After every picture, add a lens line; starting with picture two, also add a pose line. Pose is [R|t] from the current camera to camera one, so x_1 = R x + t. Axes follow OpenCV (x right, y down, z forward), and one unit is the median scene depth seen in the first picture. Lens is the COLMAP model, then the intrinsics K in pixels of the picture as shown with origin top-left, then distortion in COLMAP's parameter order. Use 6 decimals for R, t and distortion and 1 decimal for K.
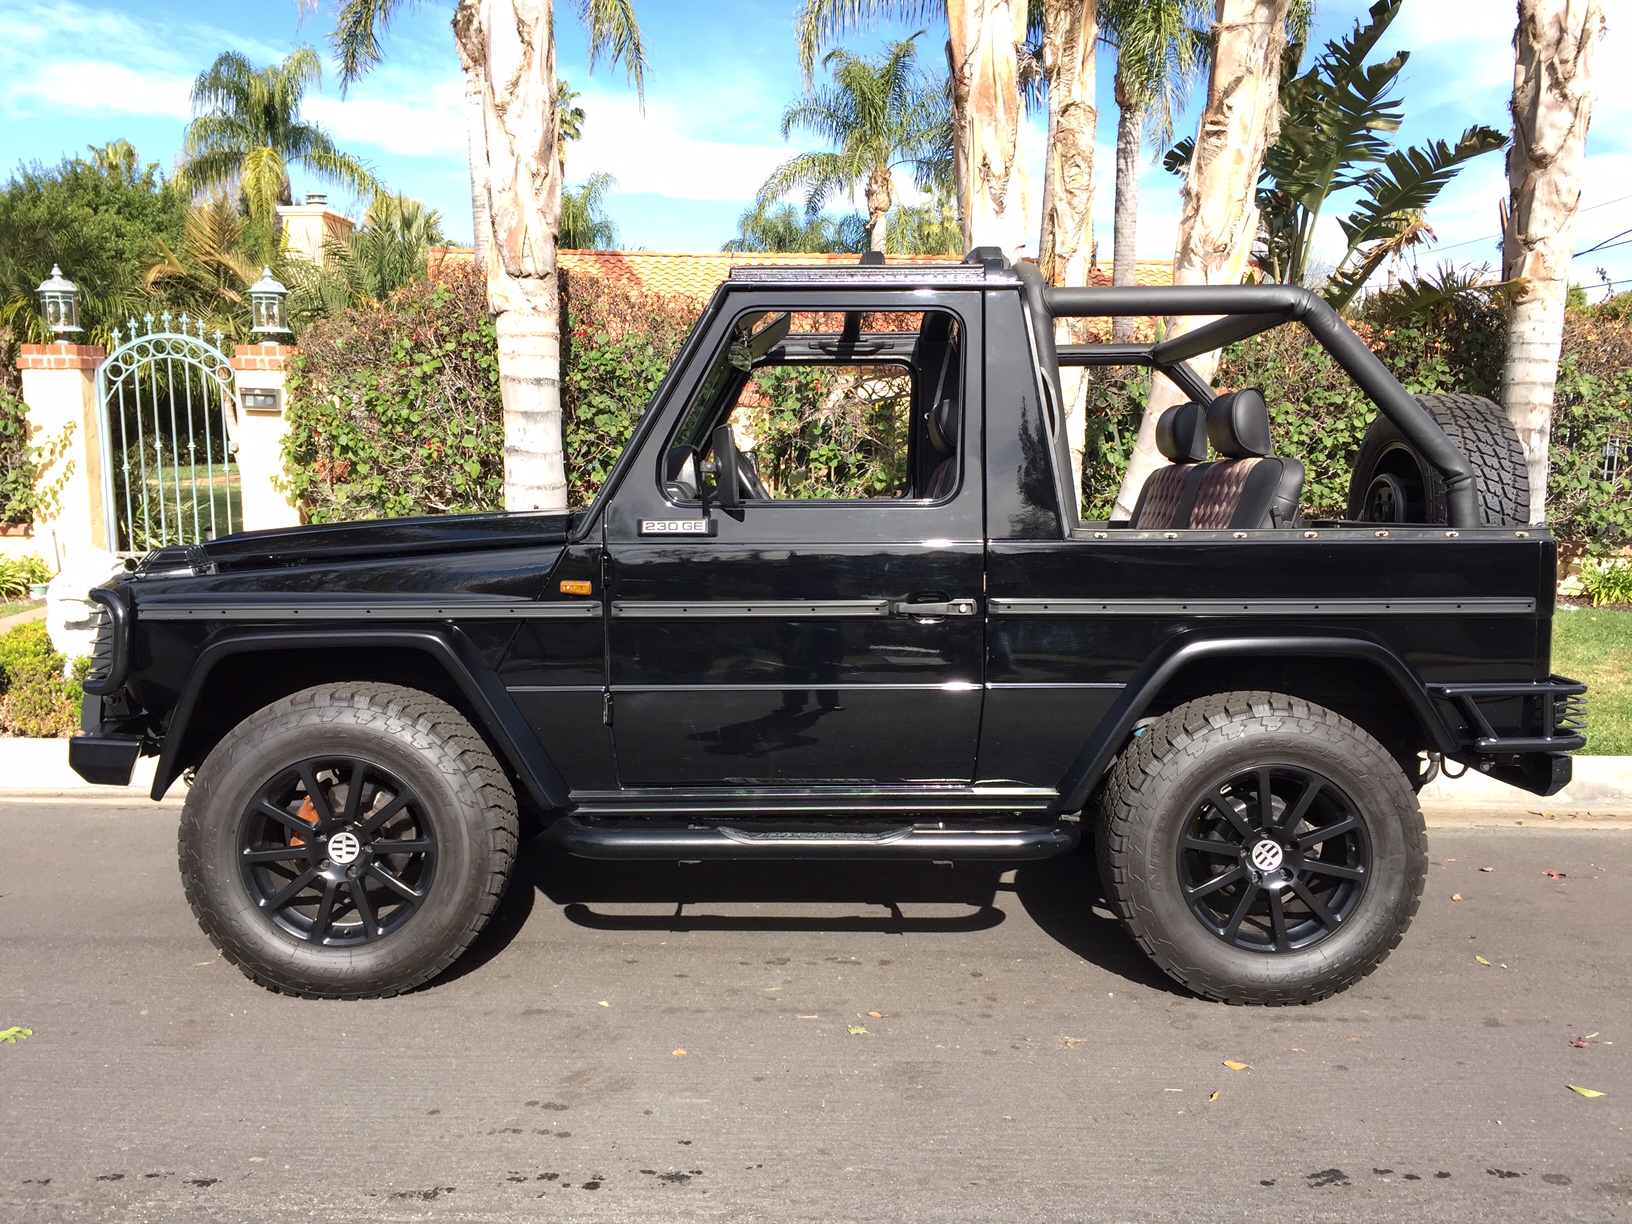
lens RADIAL K [[1390.4, 0, 816.0], [0, 1390.4, 612.0], [0, 0, 1]] dist [-0.002787, -0.007470]
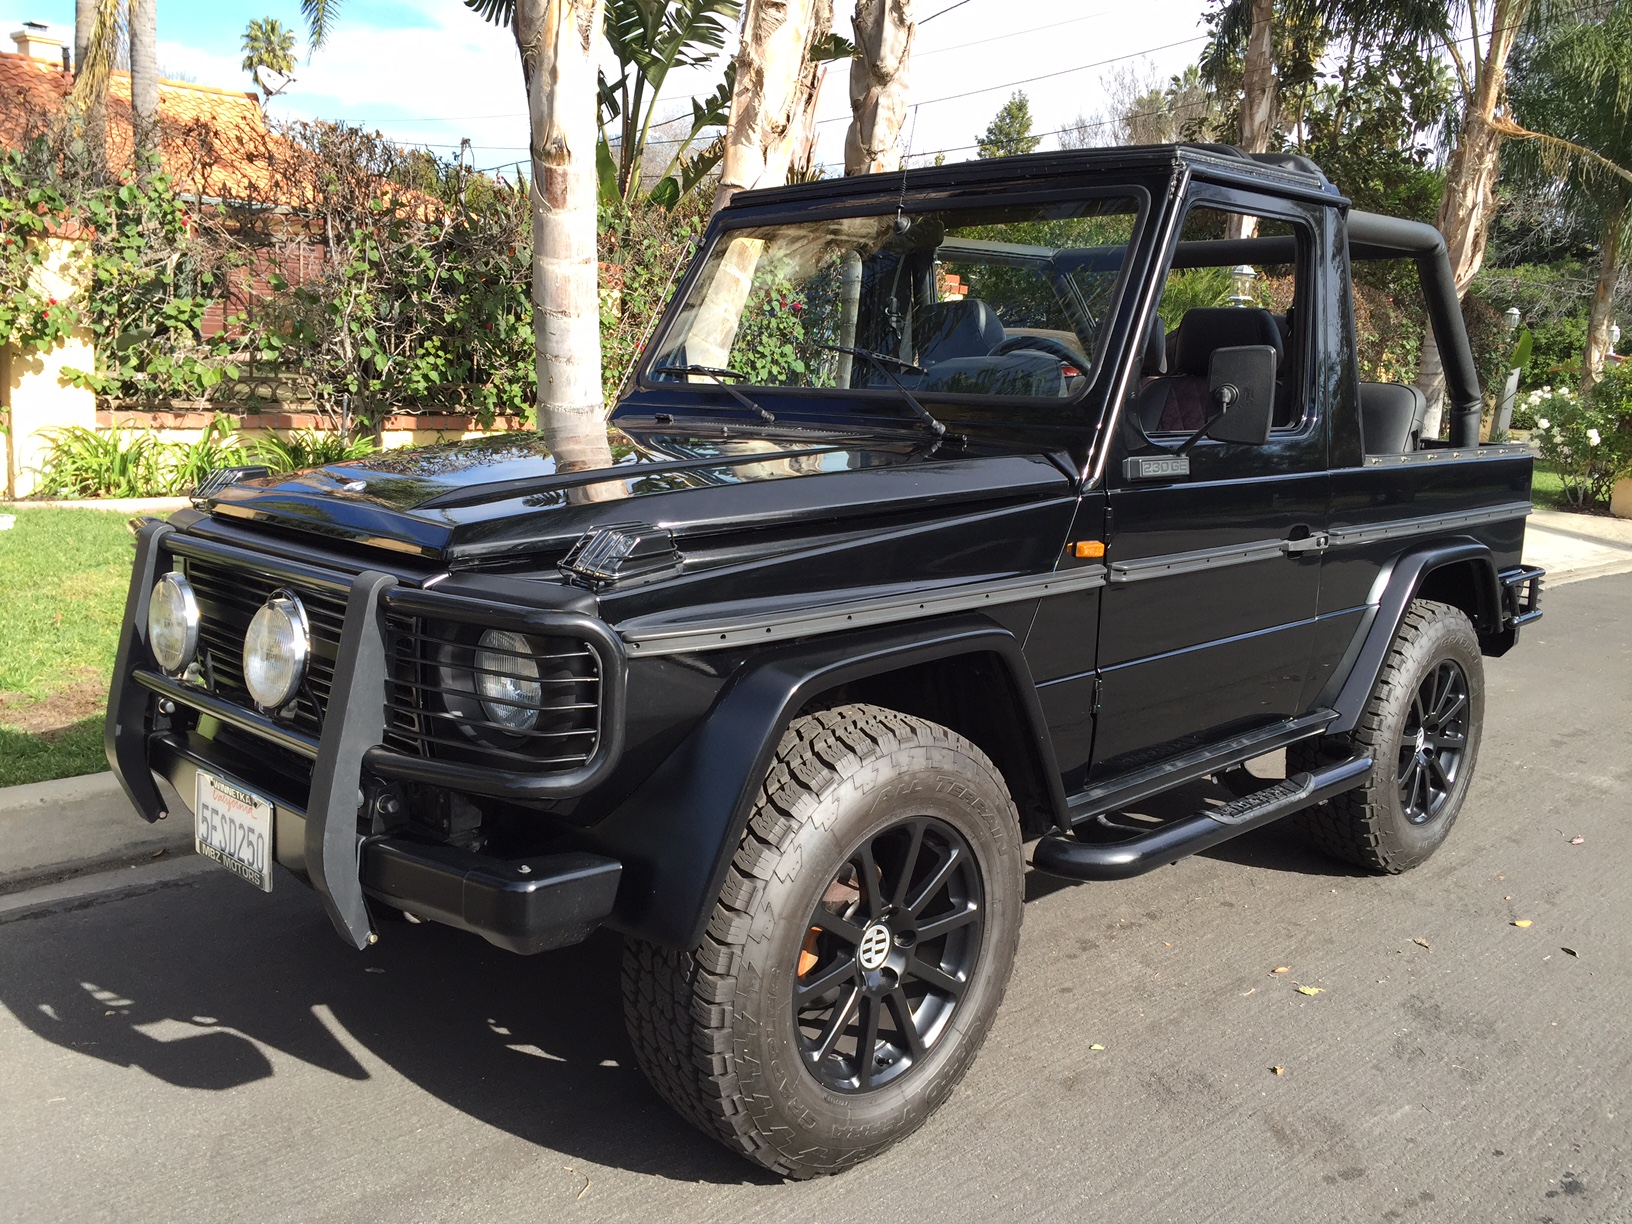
lens RADIAL K [[1393.5, 0, 816.0], [0, 1393.5, 612.0], [0, 0, 1]] dist [0.080496, -0.087189]
pose [[0.712986, -0.099229, 0.694121, -0.761919], [0.028952, 0.993258, 0.112254, -0.069127], [-0.700580, -0.059939, 0.711052, 0.491973]]
